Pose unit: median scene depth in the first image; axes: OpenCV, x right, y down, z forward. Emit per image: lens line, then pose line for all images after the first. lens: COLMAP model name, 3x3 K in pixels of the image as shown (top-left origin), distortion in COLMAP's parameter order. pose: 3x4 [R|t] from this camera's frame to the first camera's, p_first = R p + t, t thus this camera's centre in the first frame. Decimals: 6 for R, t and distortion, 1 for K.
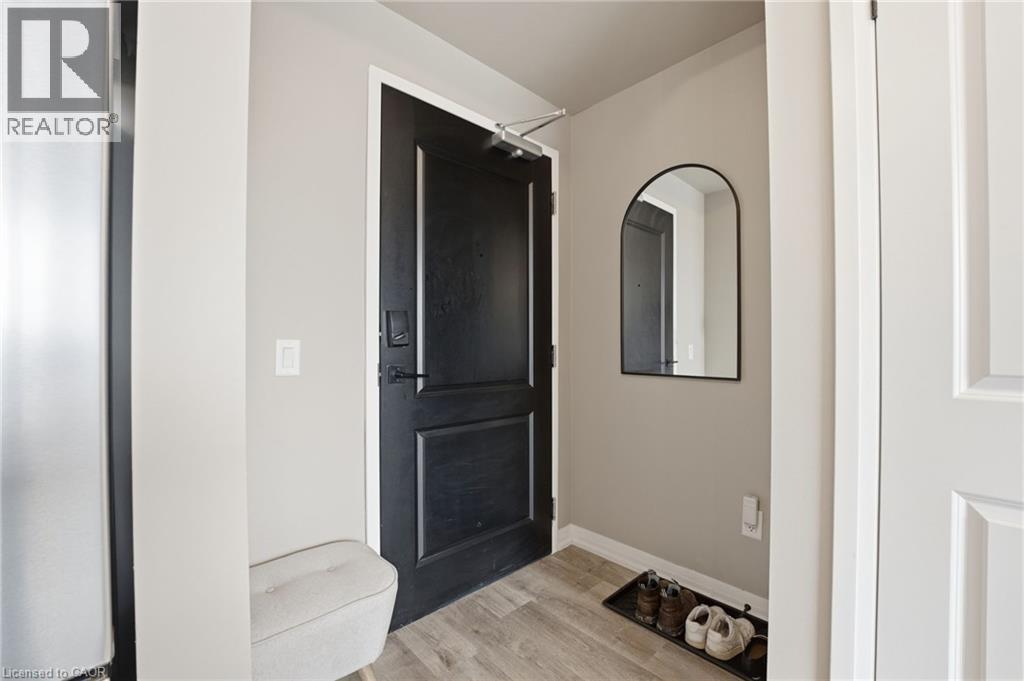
lens RADIAL K [[425.2, 0, 515.2], [0, 425.2, 343.0], [0, 0, 1]] dist [-0.013288, -0.000139]
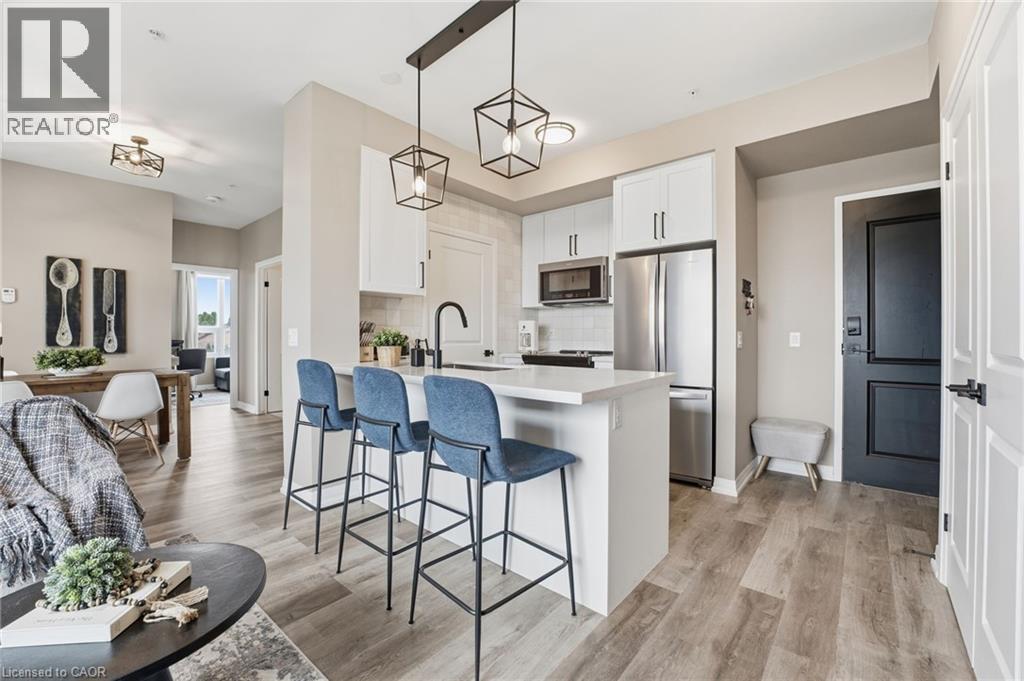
lens RADIAL K [[425.2, 0, 515.2], [0, 425.2, 343.0], [0, 0, 1]] dist [-0.013288, -0.000139]
pose [[0.112163, 0.010202, -0.993637, 1.587891], [0.004878, 0.999930, 0.010817, 0.018302], [0.993678, -0.006060, 0.112105, -0.808272]]
